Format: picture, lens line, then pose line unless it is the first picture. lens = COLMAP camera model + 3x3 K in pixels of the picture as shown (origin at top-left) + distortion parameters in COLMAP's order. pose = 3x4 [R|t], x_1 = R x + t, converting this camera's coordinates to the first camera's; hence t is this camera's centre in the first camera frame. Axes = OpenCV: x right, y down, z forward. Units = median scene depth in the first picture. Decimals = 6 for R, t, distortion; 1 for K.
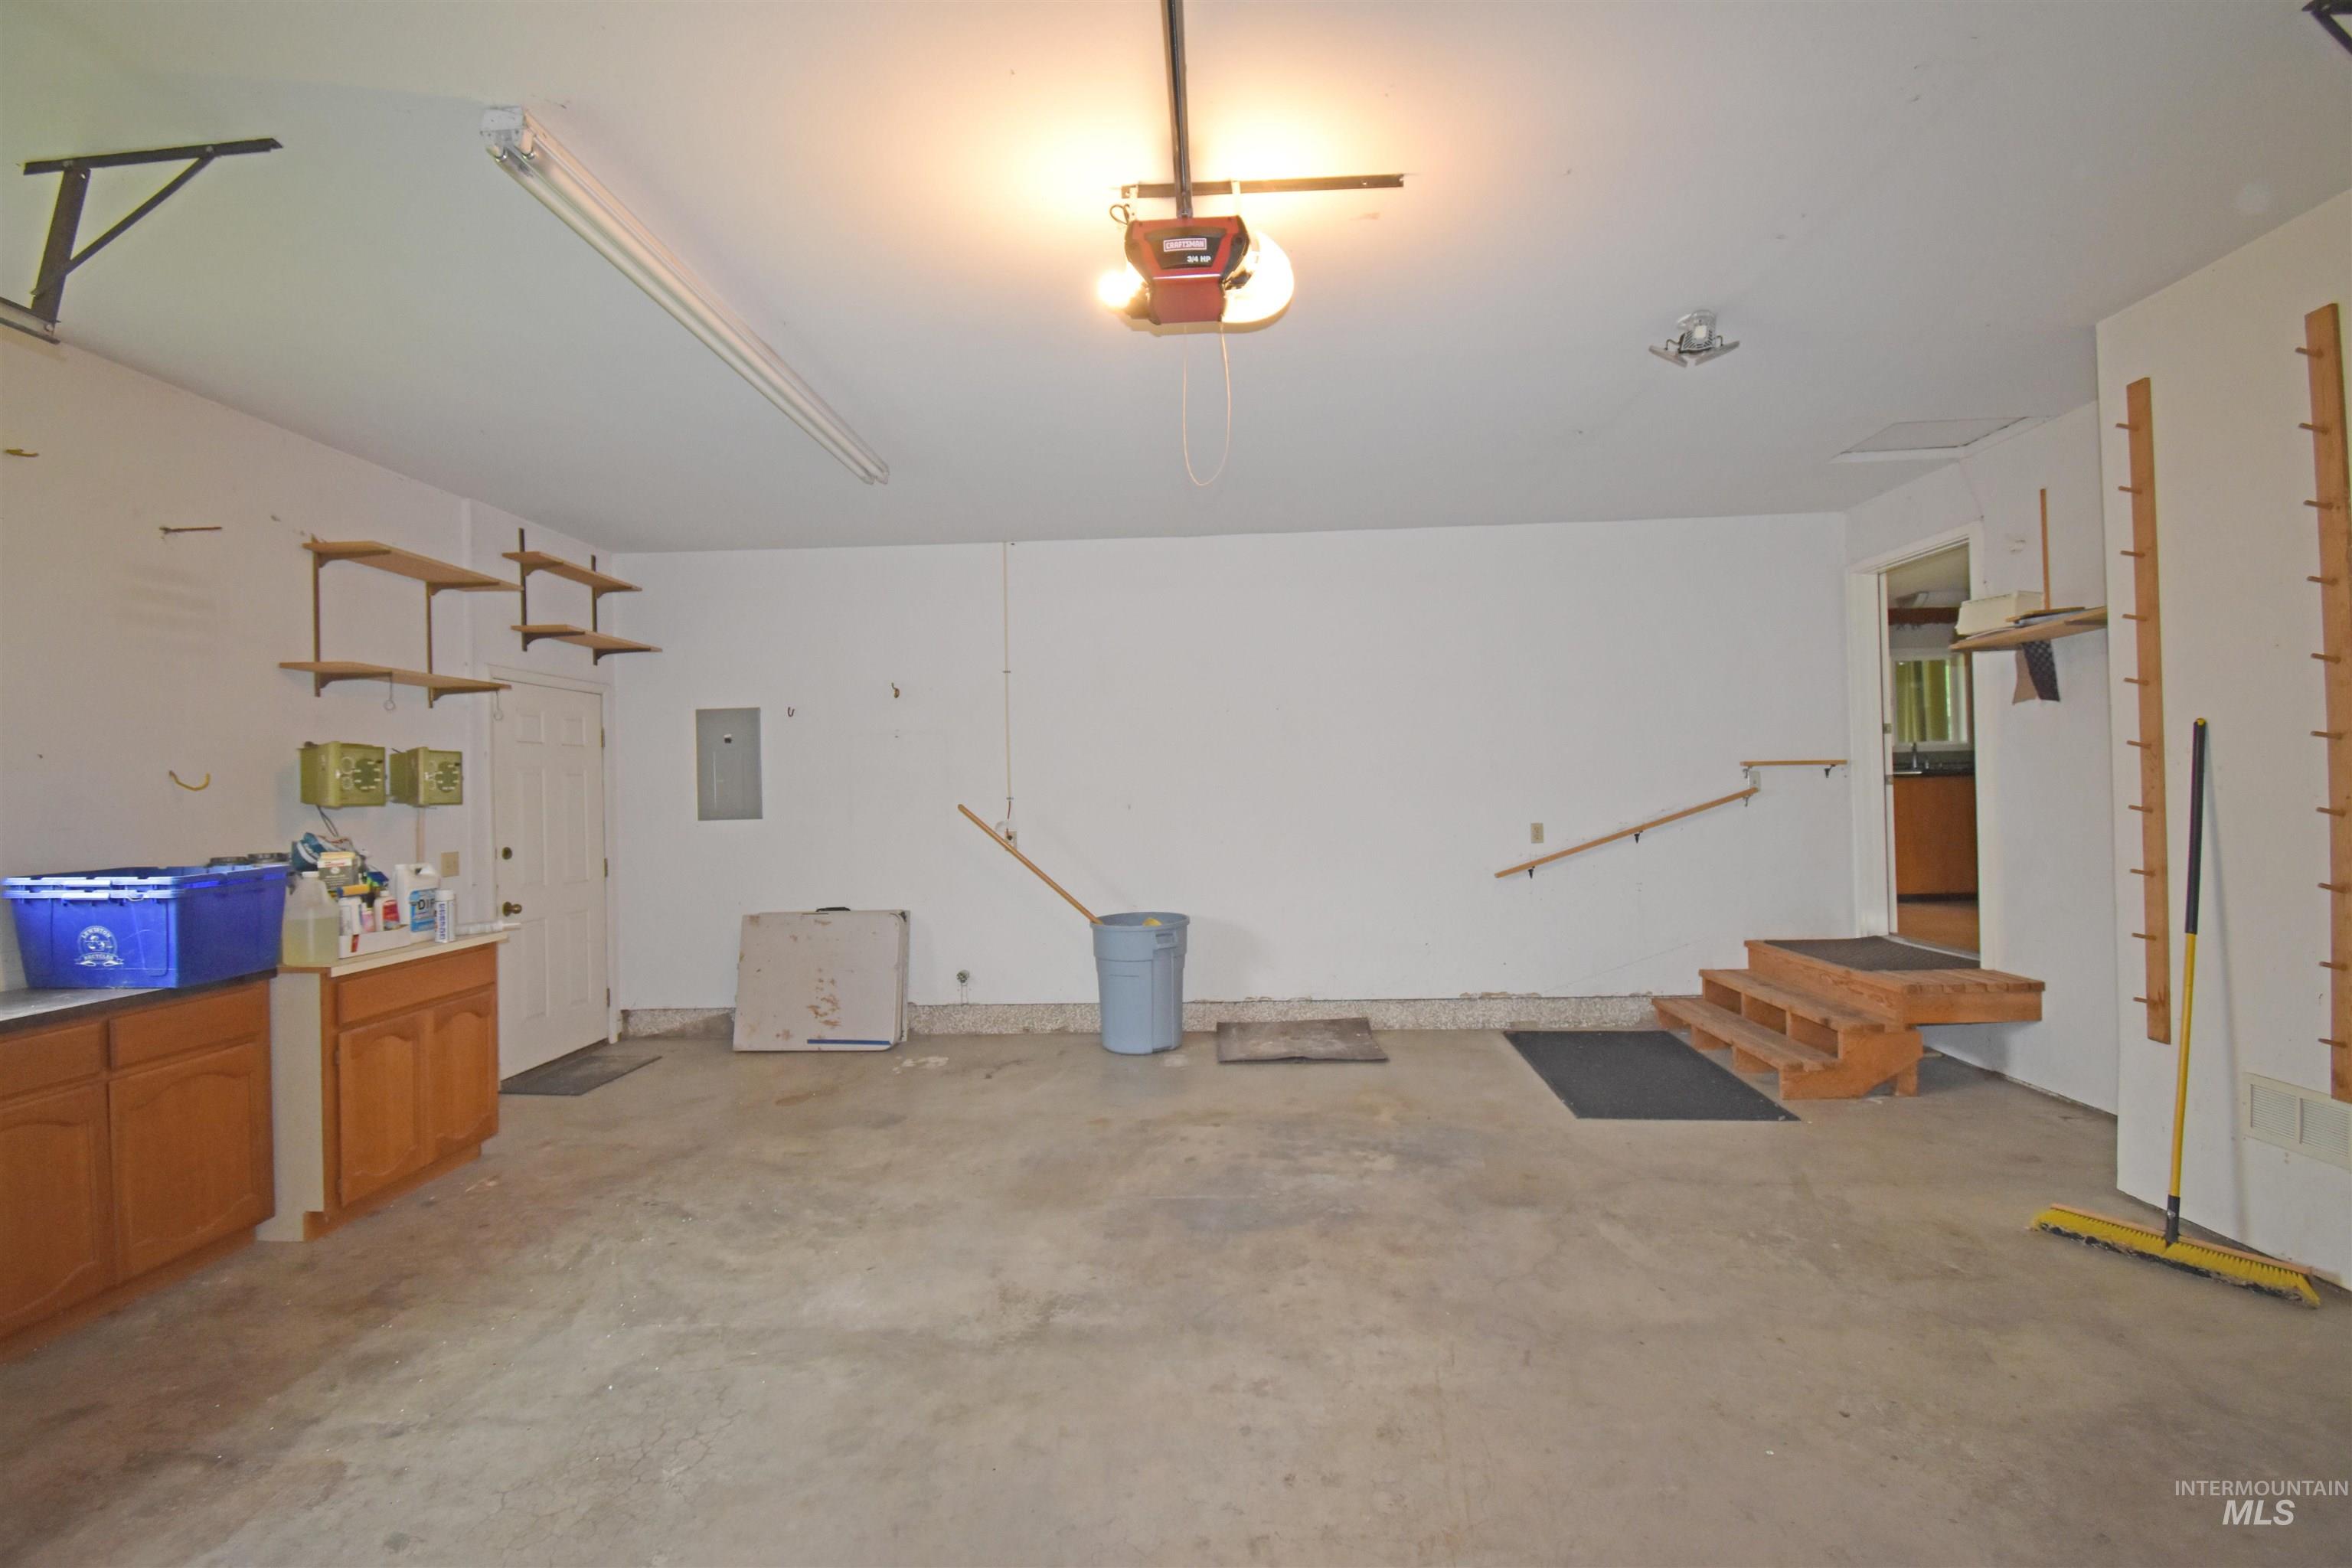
lens RADIAL K [[1082.9, 0, 1177.4], [0, 1082.9, 778.0], [0, 0, 1]] dist [-0.004491, -0.000757]
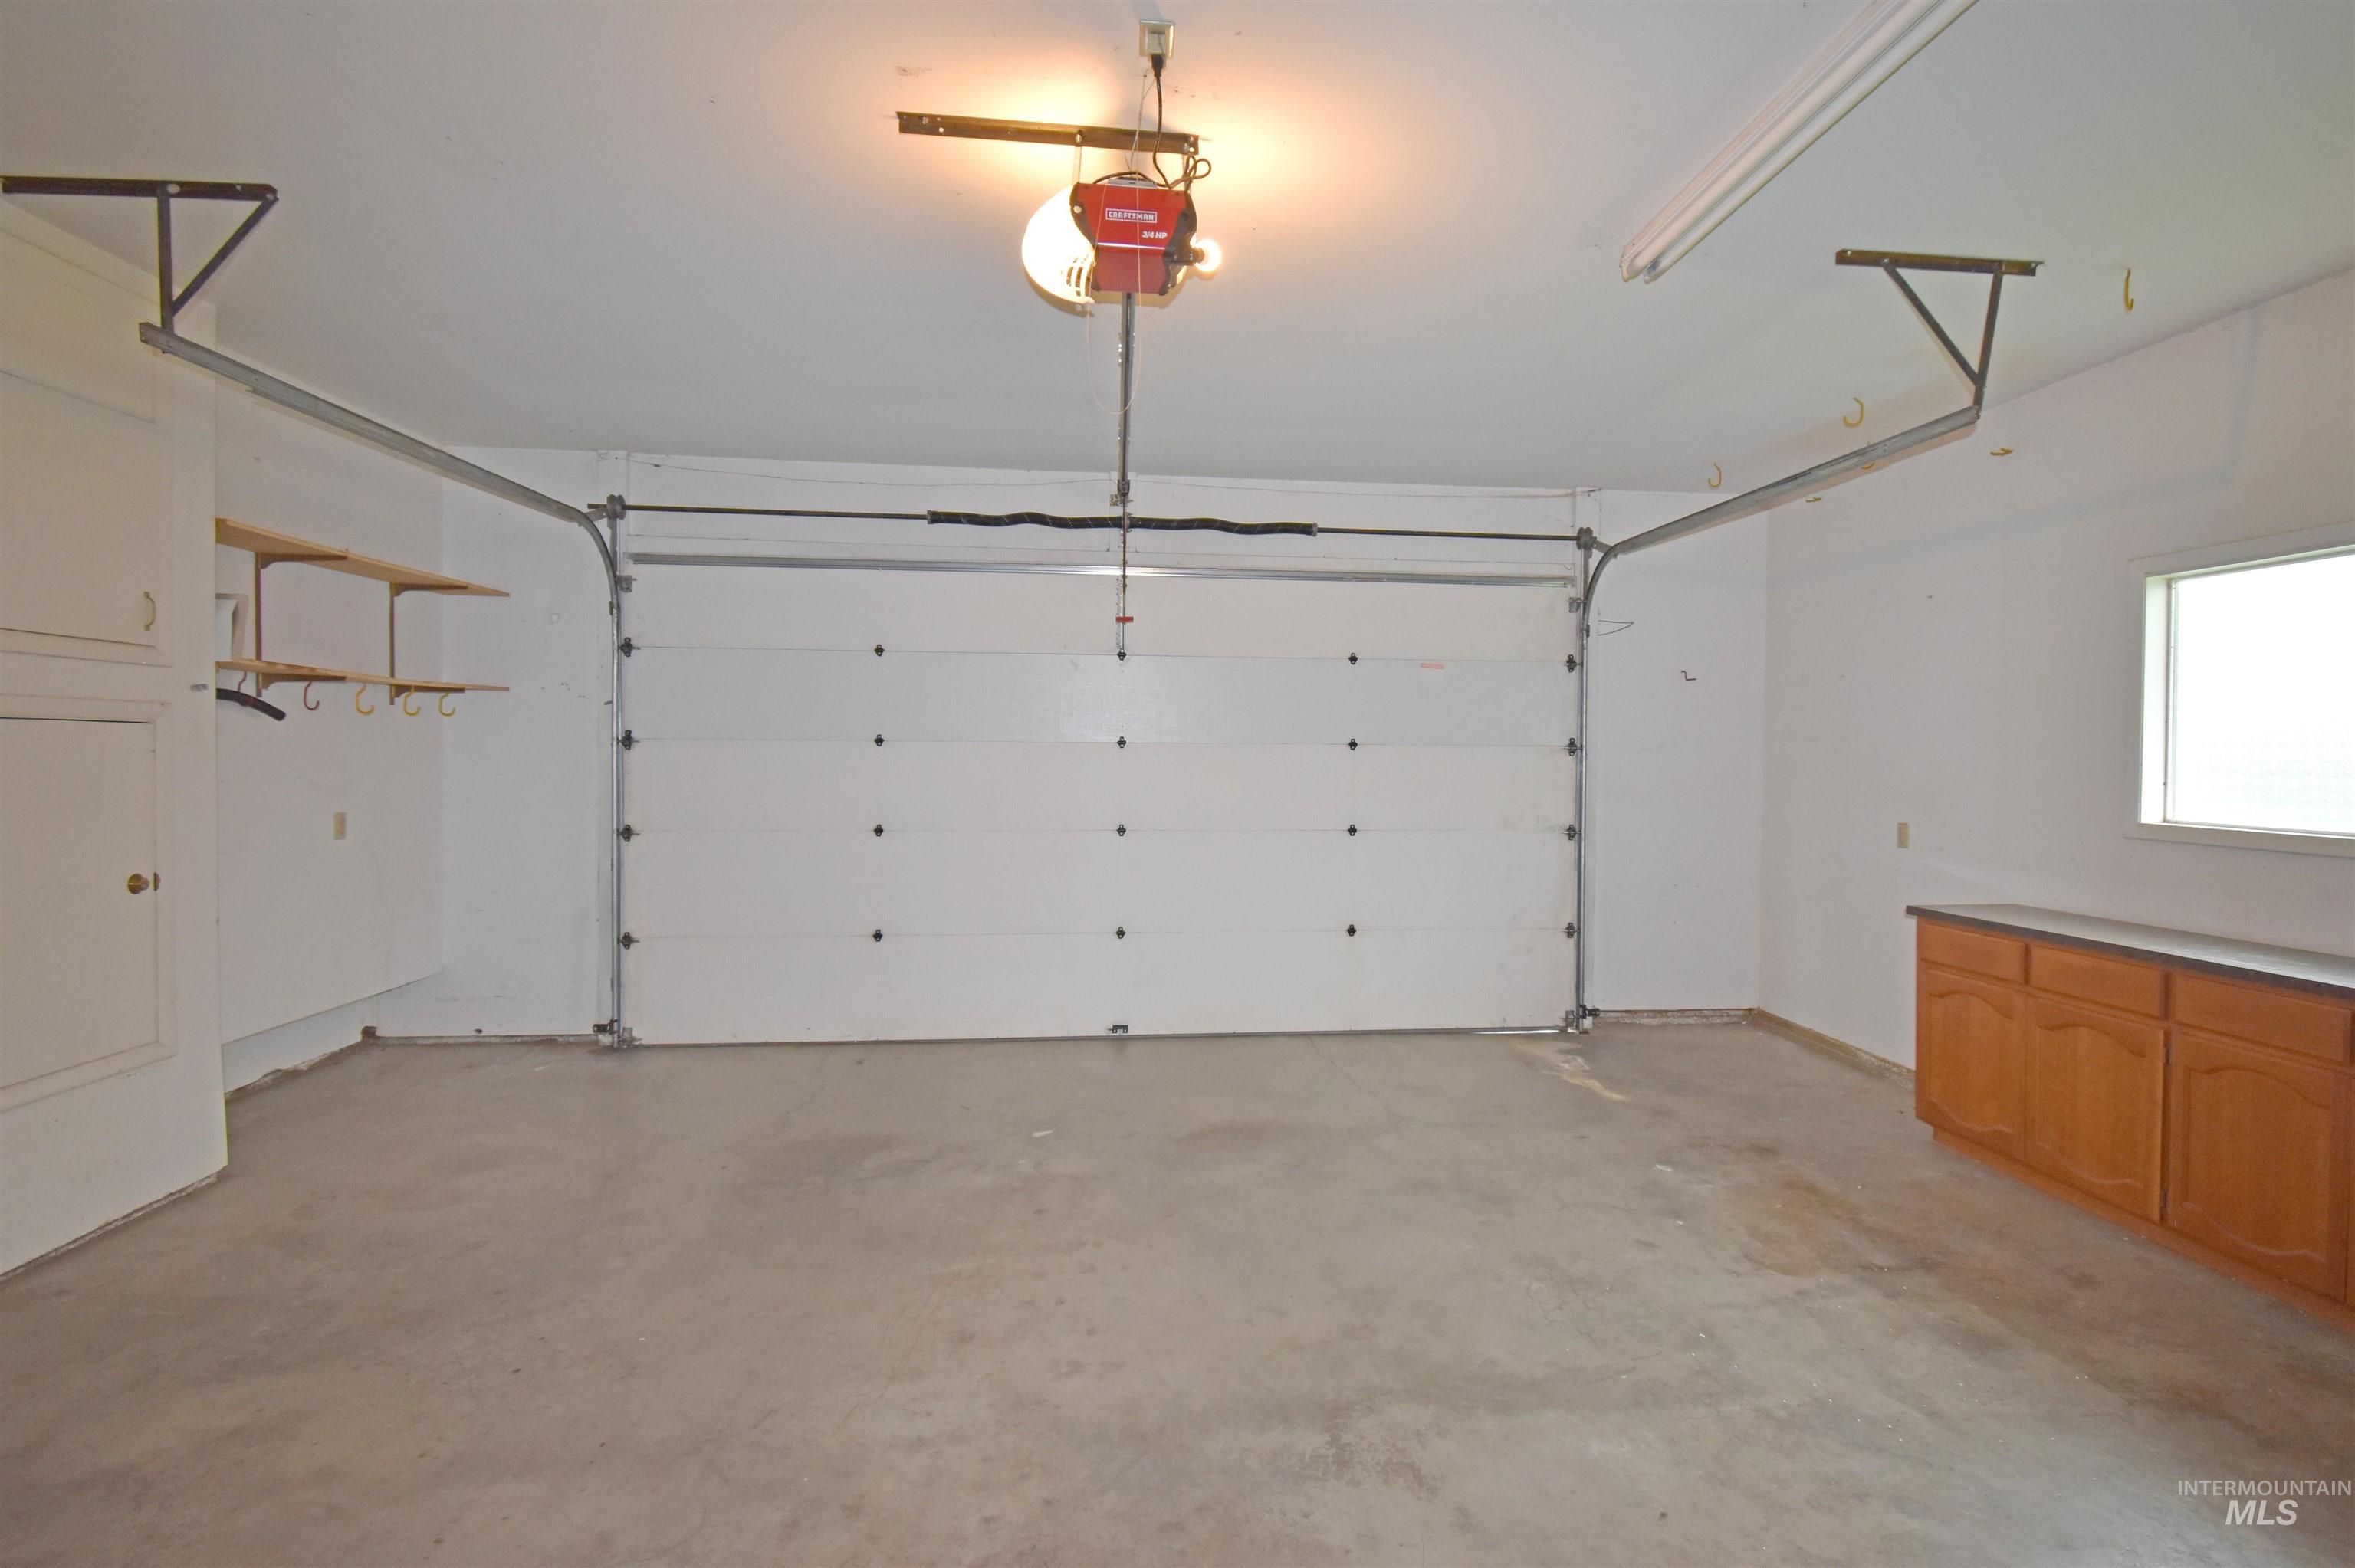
lens RADIAL K [[1084.1, 0, 1197.5], [0, 1084.1, 779.7], [0, 0, 1]] dist [-0.004491, -0.000757]
pose [[-0.993391, 0.014123, -0.113911, 0.064410], [0.012518, 0.999812, 0.014791, 0.008130], [0.114098, 0.013267, -0.993381, 1.867274]]
